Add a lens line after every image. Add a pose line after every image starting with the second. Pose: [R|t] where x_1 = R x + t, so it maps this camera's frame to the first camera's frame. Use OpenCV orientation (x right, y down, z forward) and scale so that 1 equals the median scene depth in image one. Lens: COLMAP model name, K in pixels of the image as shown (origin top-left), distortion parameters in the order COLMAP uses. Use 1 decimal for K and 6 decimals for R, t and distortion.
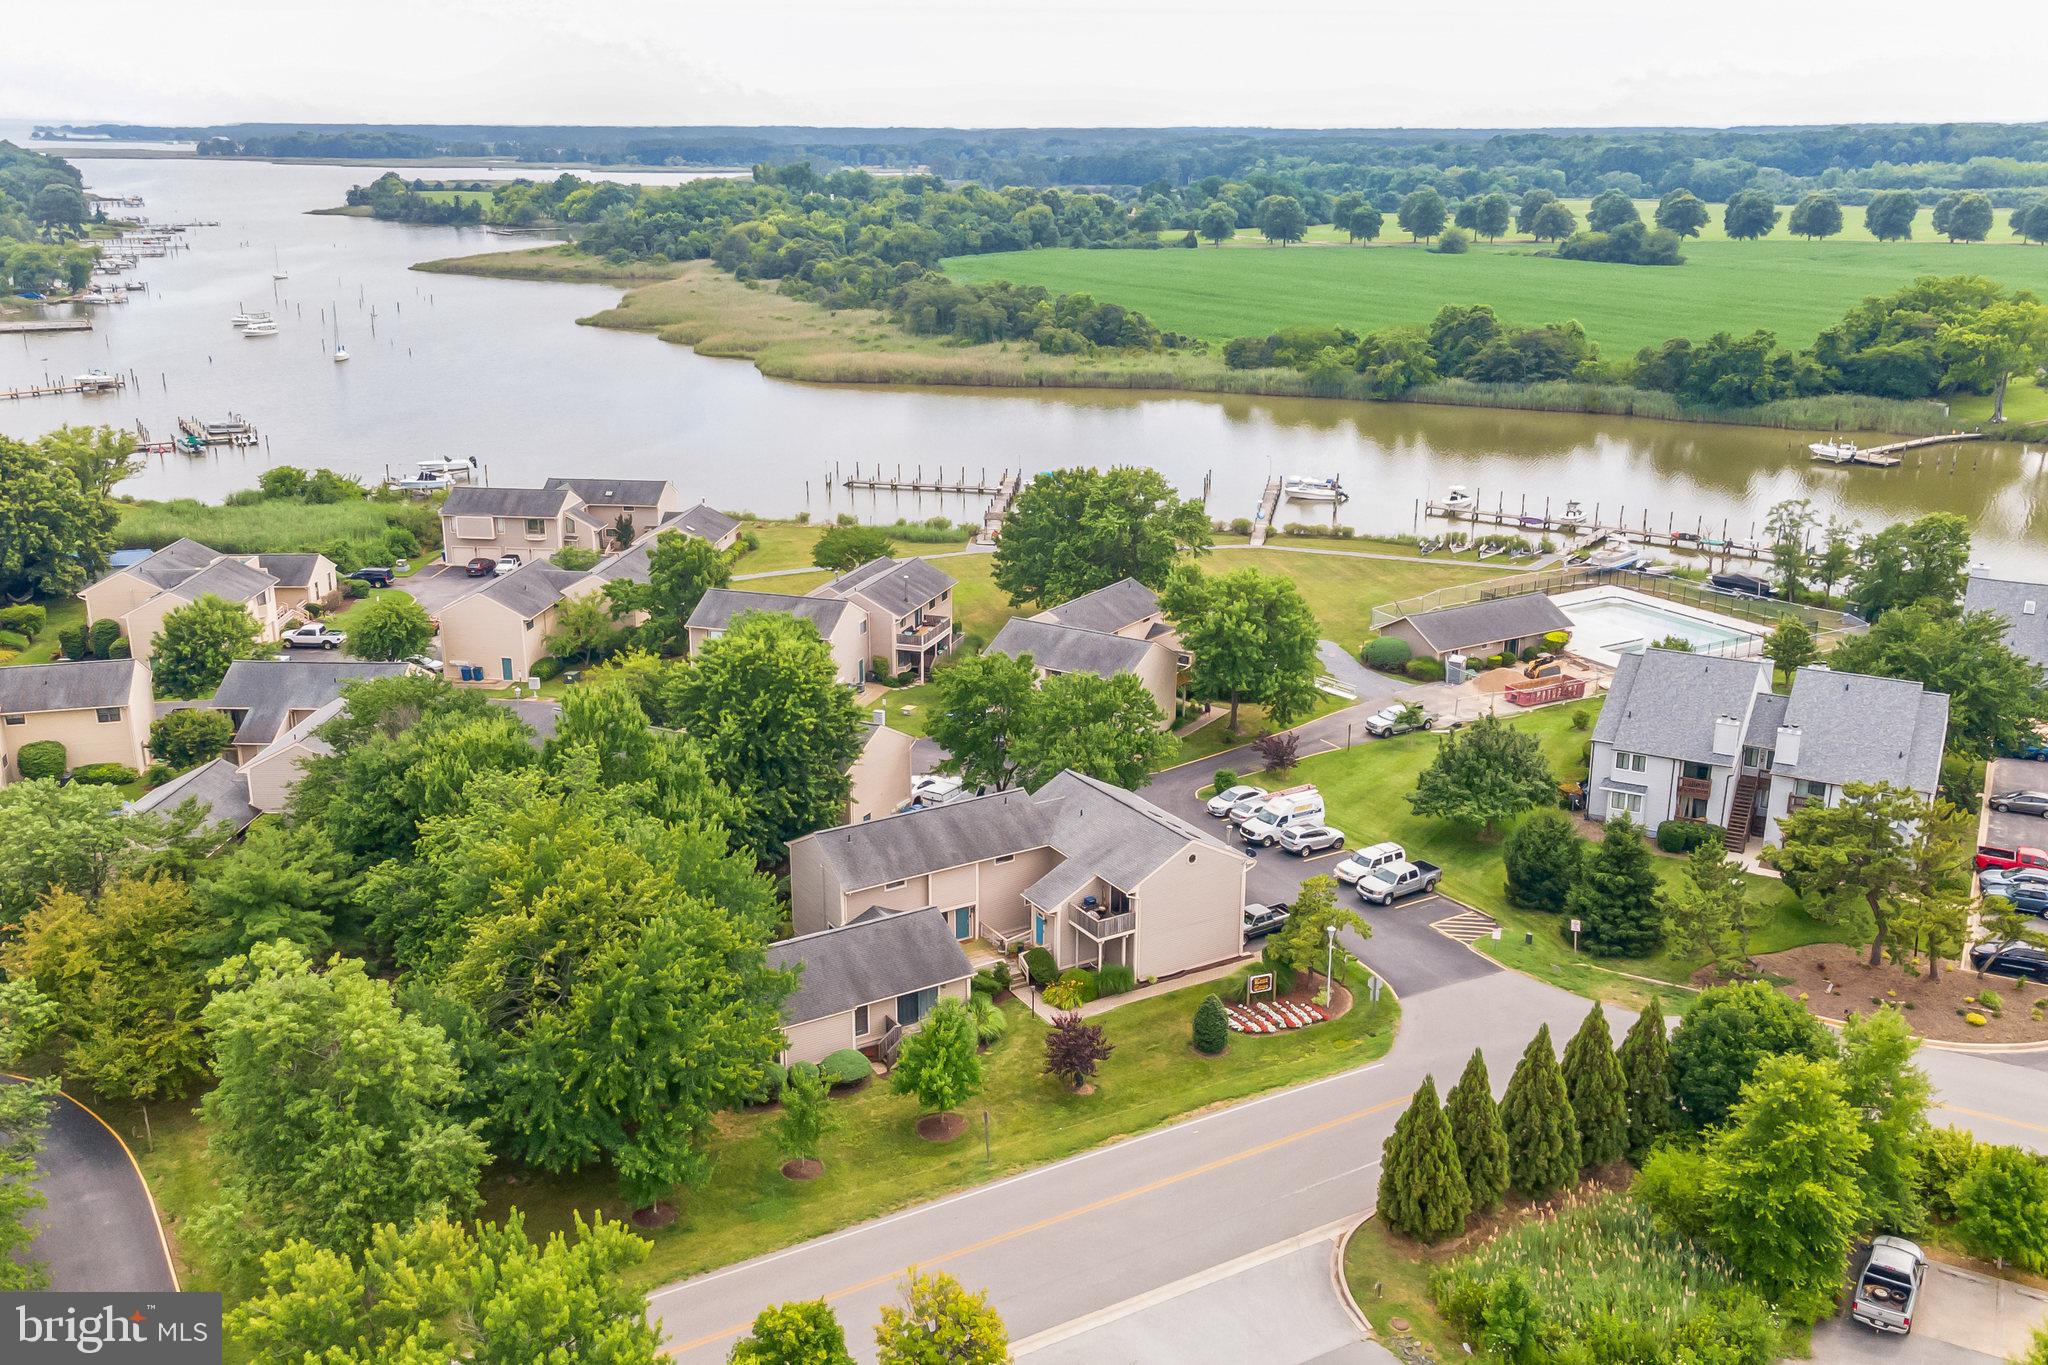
lens RADIAL K [[1809.9, 0, 1024.0], [0, 1809.9, 682.5], [0, 0, 1]] dist [0.078322, -0.147792]
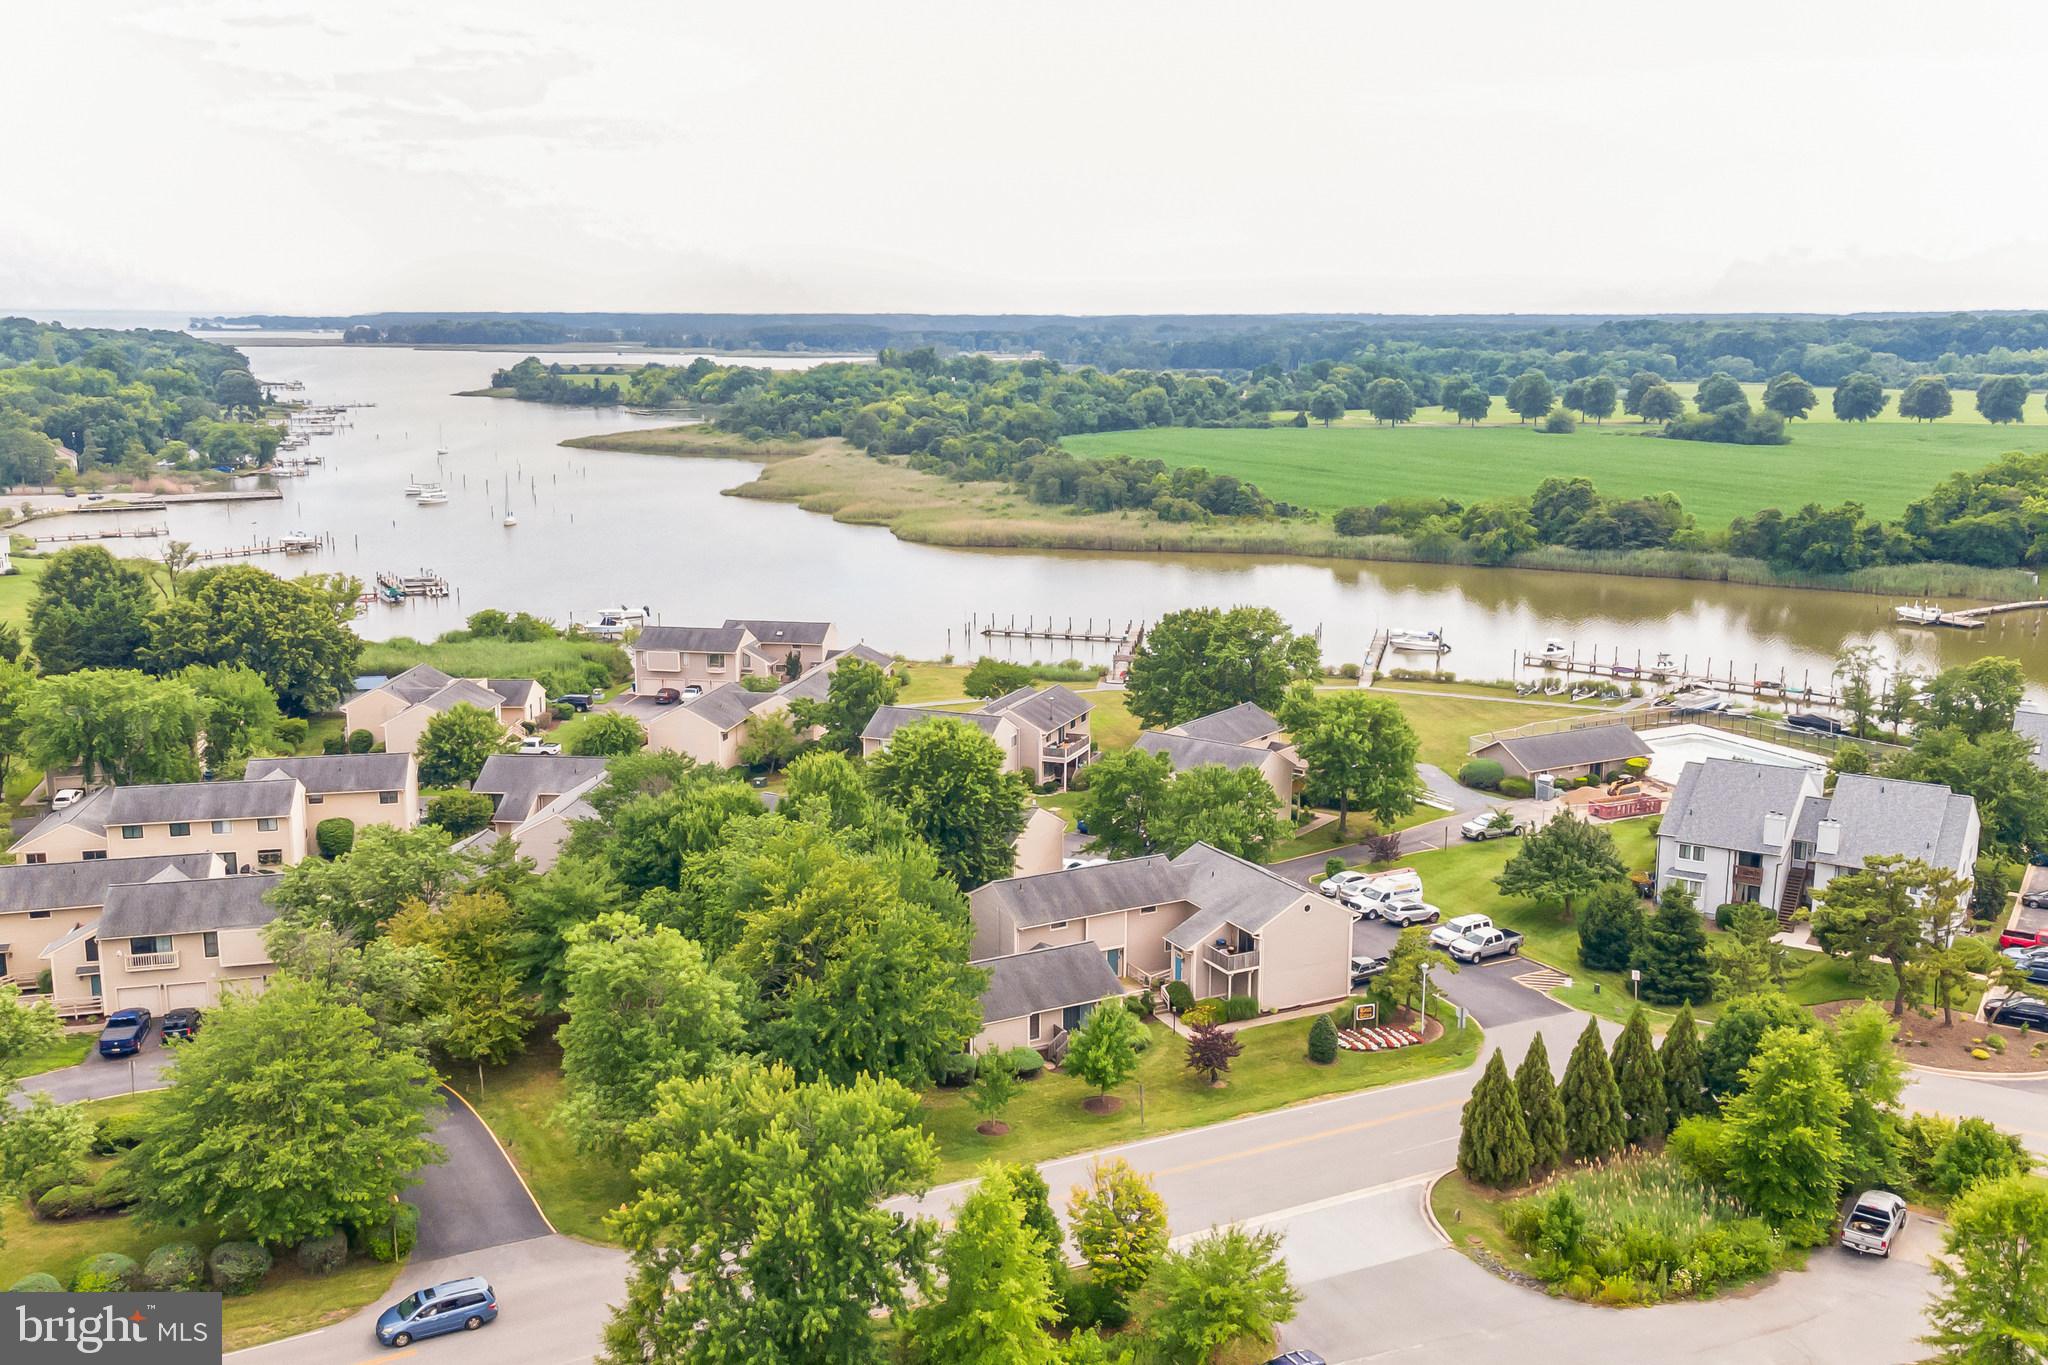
lens RADIAL K [[1809.9, 0, 1024.0], [0, 1809.9, 682.5], [0, 0, 1]] dist [0.078322, -0.147792]
pose [[0.998143, 0.011777, -0.059762, -0.015343], [-0.017435, 0.995318, -0.095068, 0.042051], [0.058362, 0.095933, 0.993675, -0.138425]]
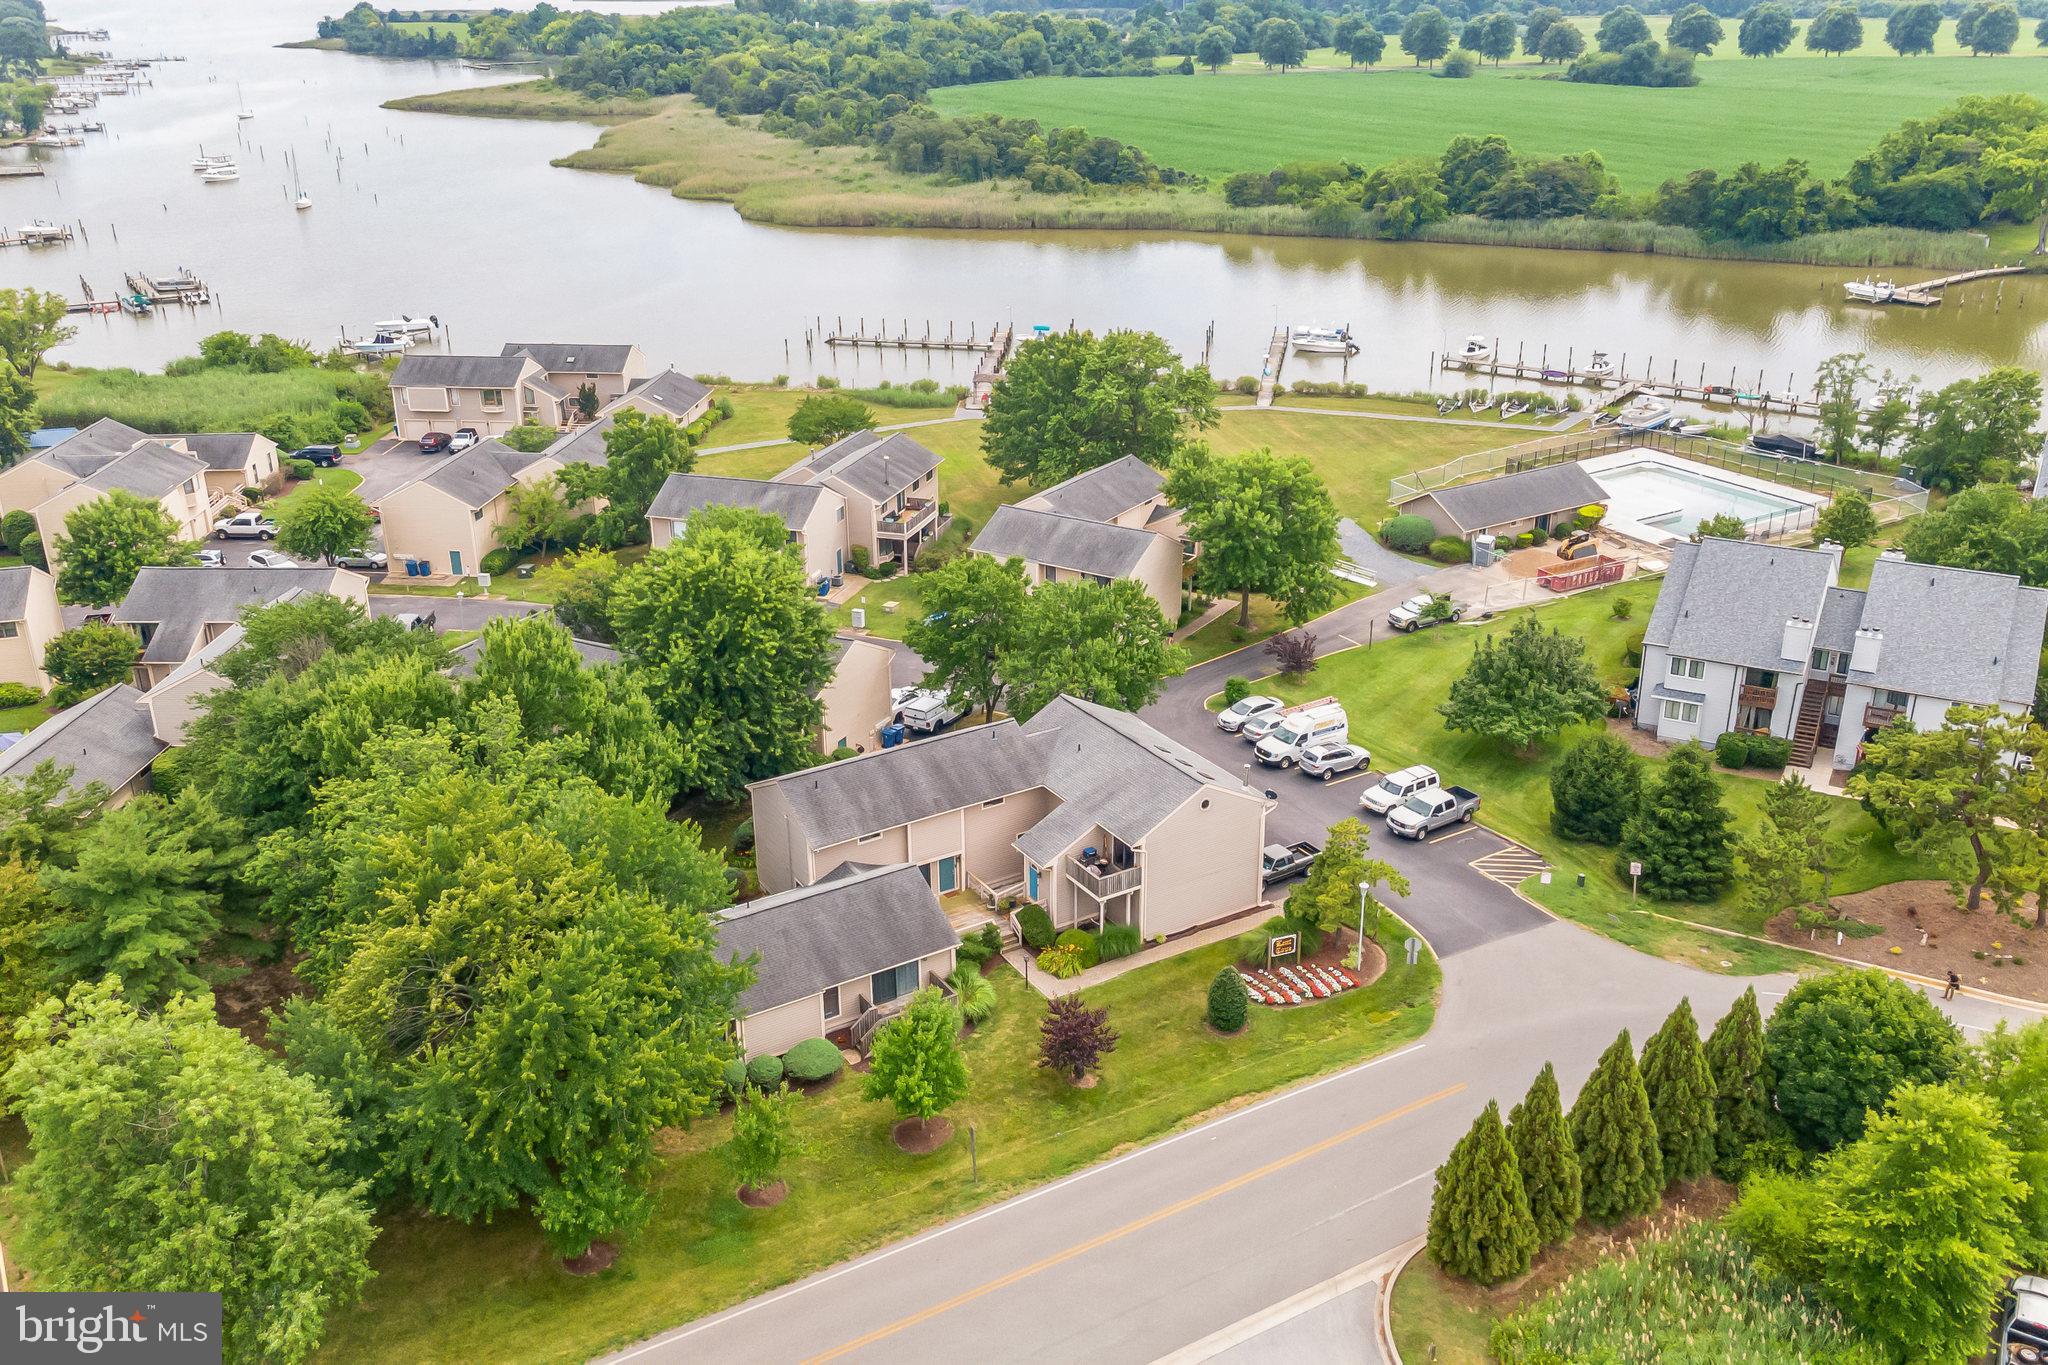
lens RADIAL K [[1795.9, 0, 1026.9], [0, 1795.9, 690.4], [0, 0, 1]] dist [0.045507, -0.012223]
pose [[0.999912, -0.013202, 0.001548, 0.003409], [0.012999, 0.995543, 0.093405, -0.025996], [-0.002774, -0.093377, 0.995627, 0.085728]]
